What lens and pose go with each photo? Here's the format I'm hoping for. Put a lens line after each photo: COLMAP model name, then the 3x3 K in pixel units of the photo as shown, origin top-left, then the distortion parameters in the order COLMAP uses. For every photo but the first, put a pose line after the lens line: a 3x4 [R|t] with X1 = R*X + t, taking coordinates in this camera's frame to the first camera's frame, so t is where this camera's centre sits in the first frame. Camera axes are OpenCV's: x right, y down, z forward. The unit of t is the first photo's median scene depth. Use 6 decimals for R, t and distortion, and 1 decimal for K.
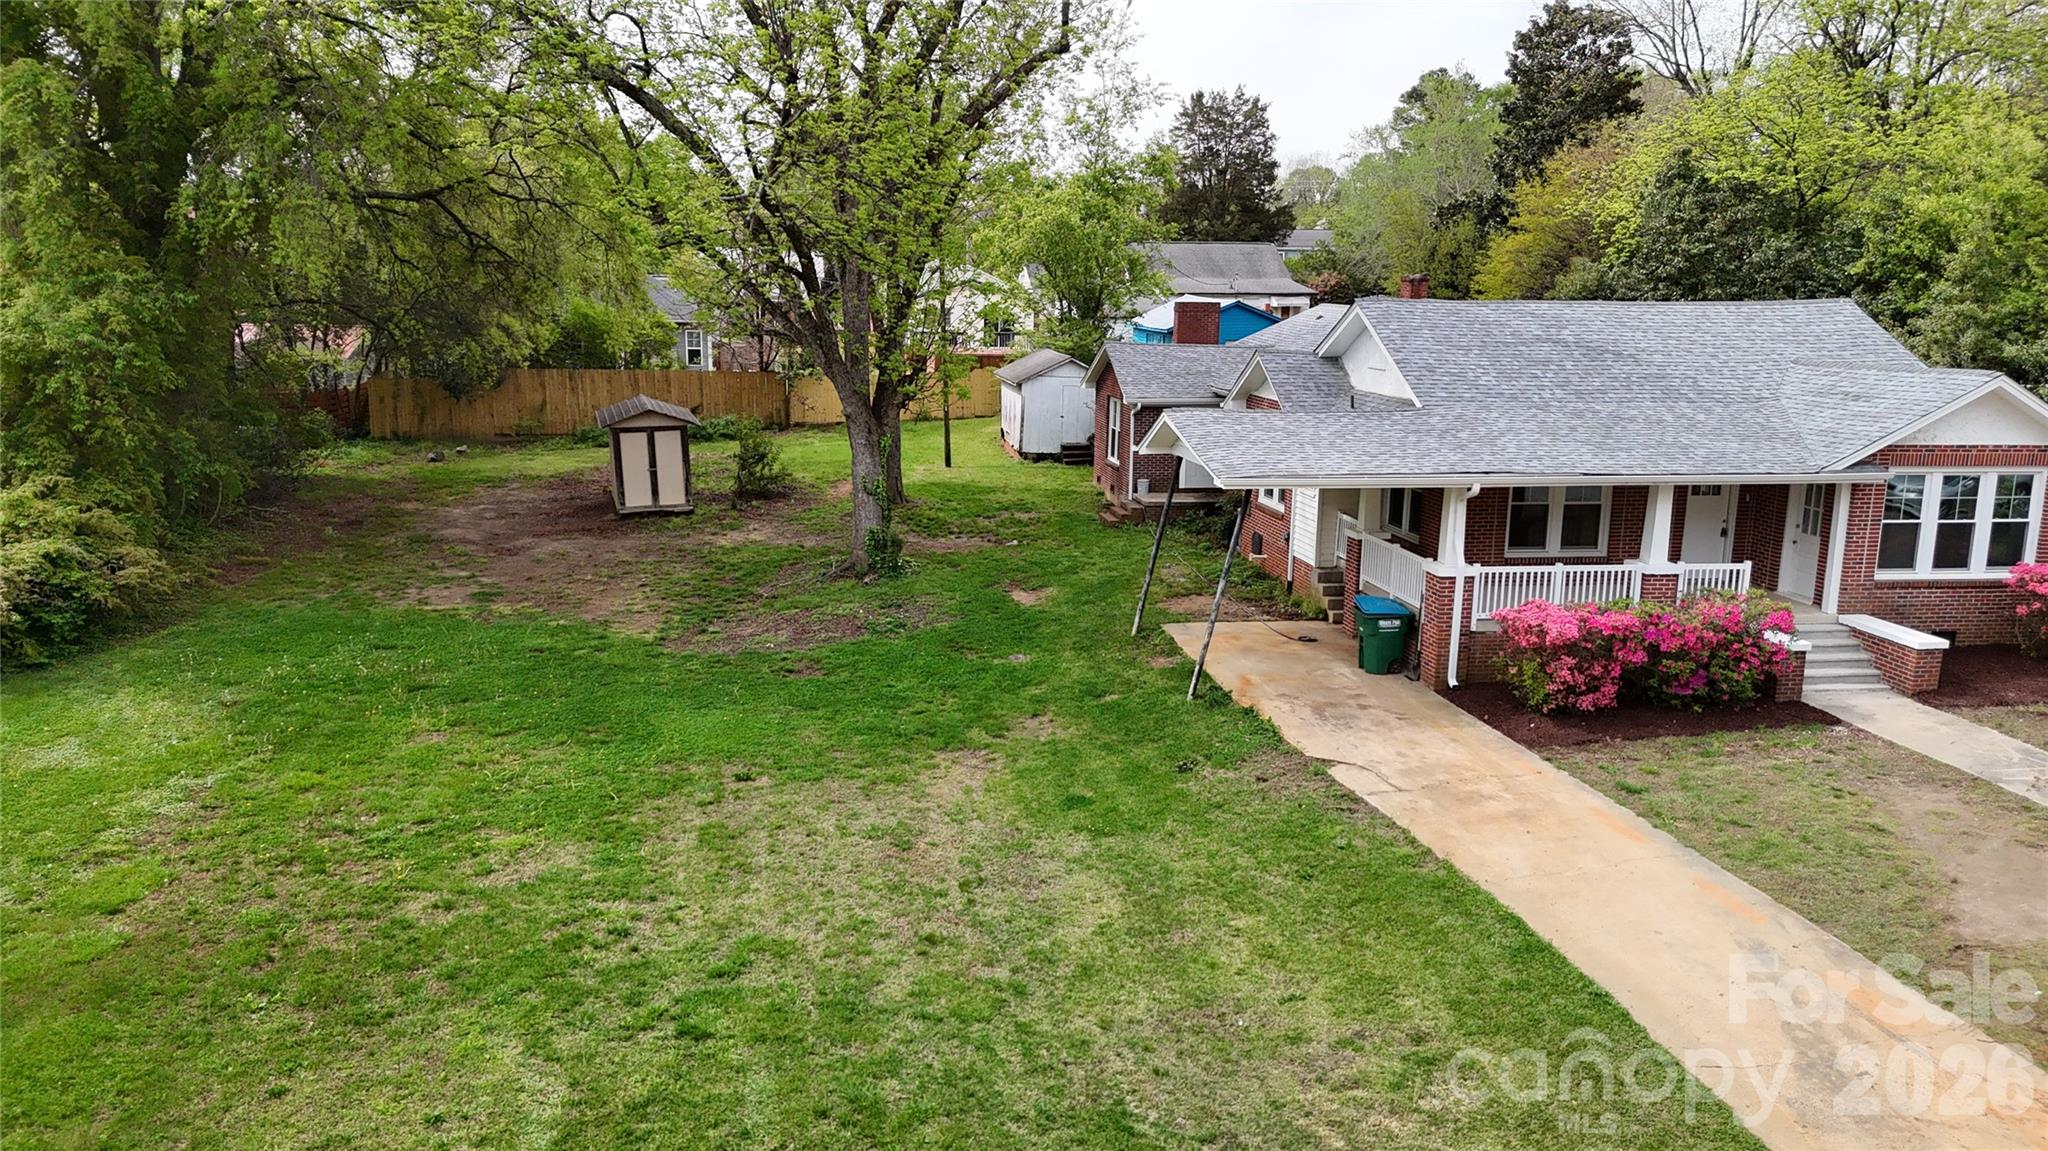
lens RADIAL K [[1481.1, 0, 1024.0], [0, 1481.1, 575.5], [0, 0, 1]] dist [0.086245, -0.106842]
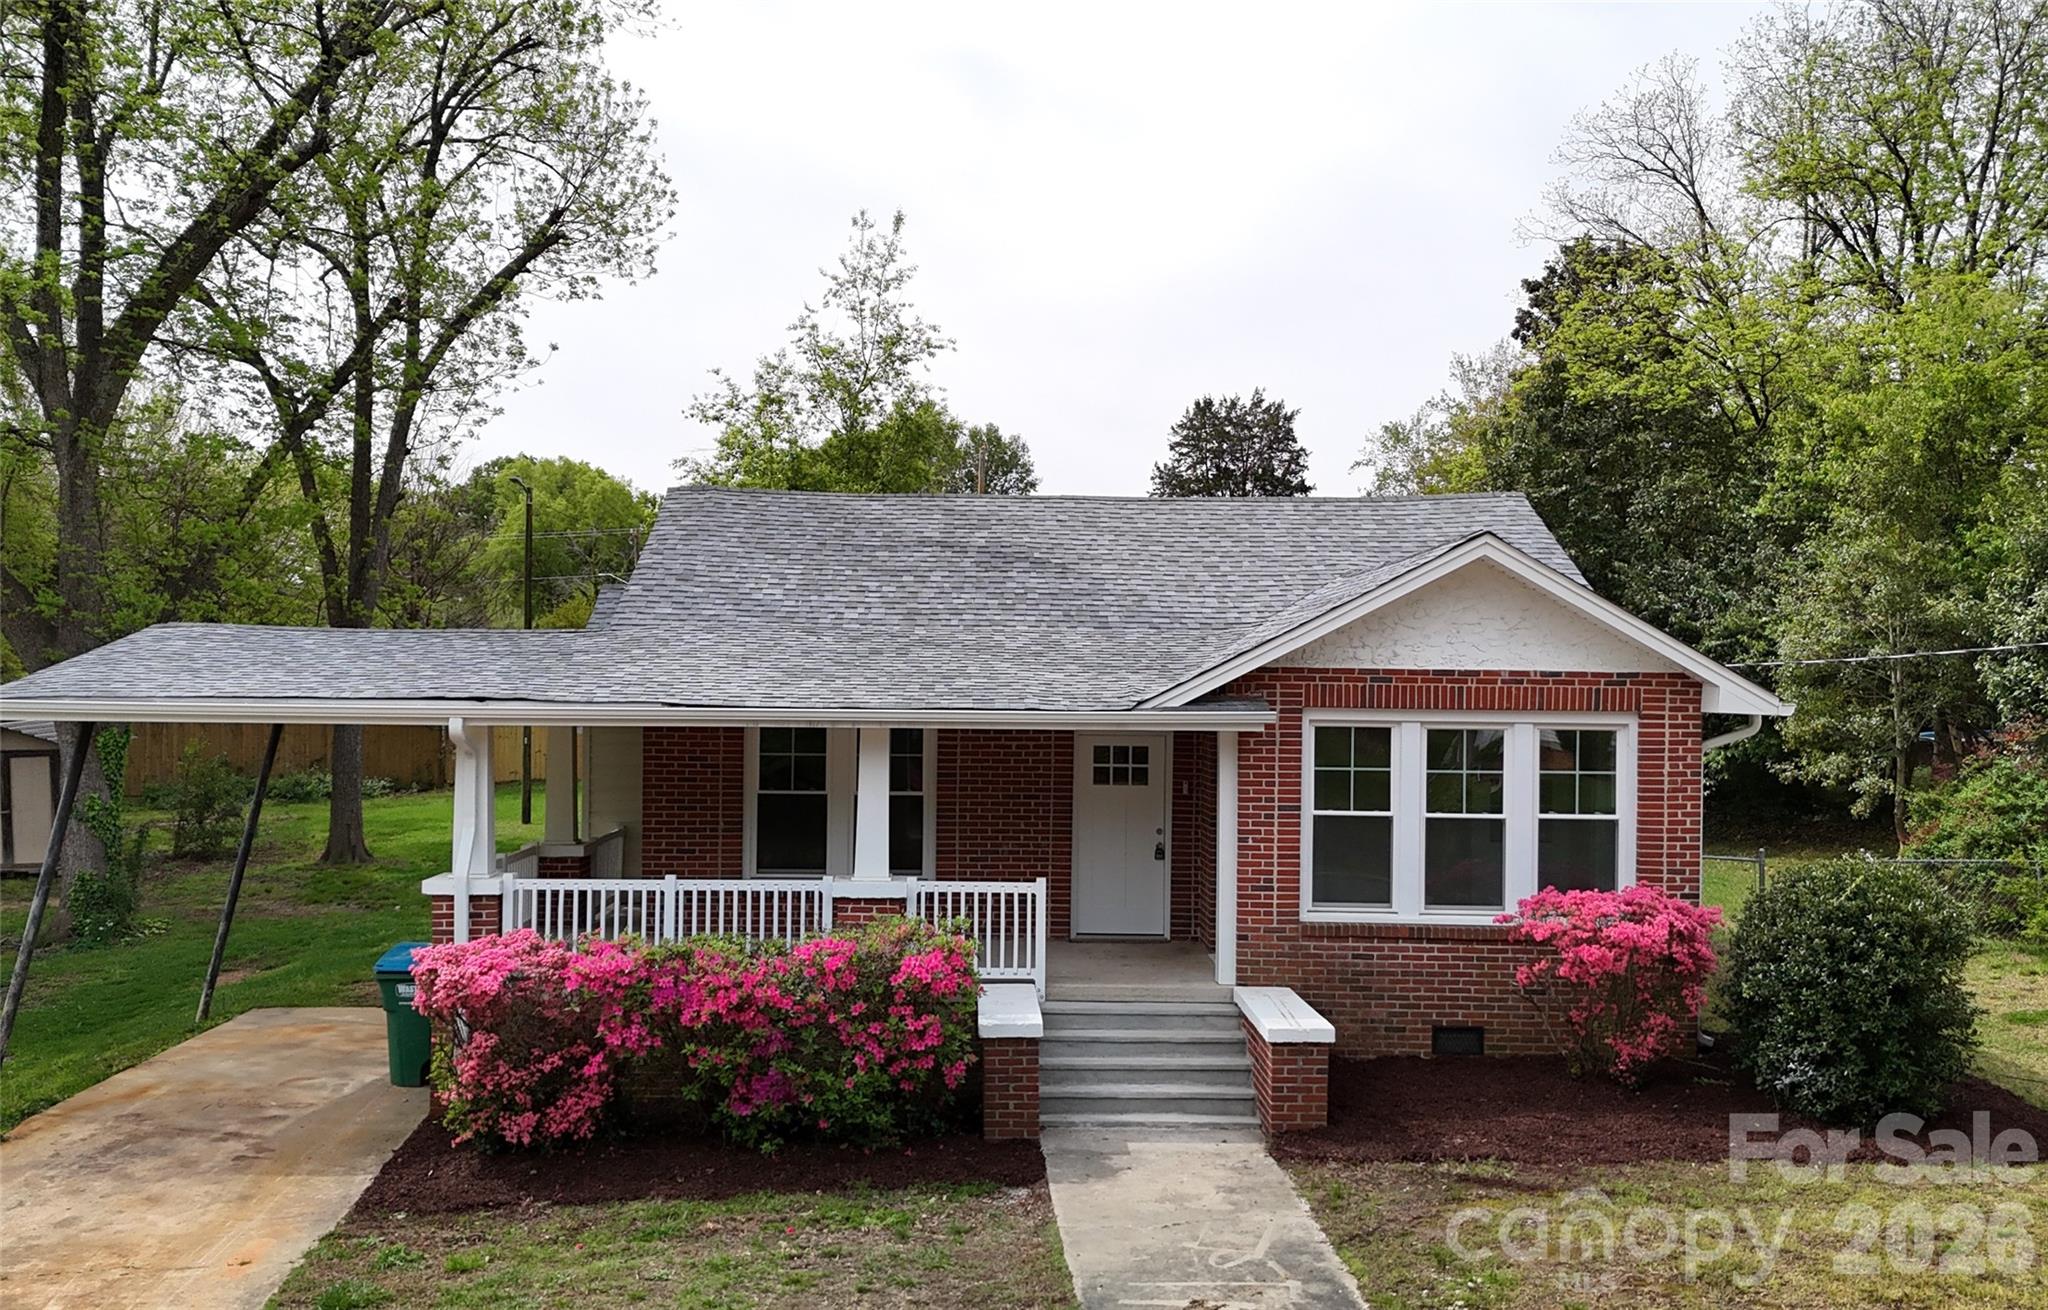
lens RADIAL K [[1815.4, 0, 1001.0], [0, 1815.4, 706.7], [0, 0, 1]] dist [0.157554, -0.250550]
pose [[0.991866, -0.001922, -0.127269, 0.540538], [-0.021532, 0.982942, -0.182648, 0.048583], [0.125449, 0.183903, 0.974906, 0.340183]]
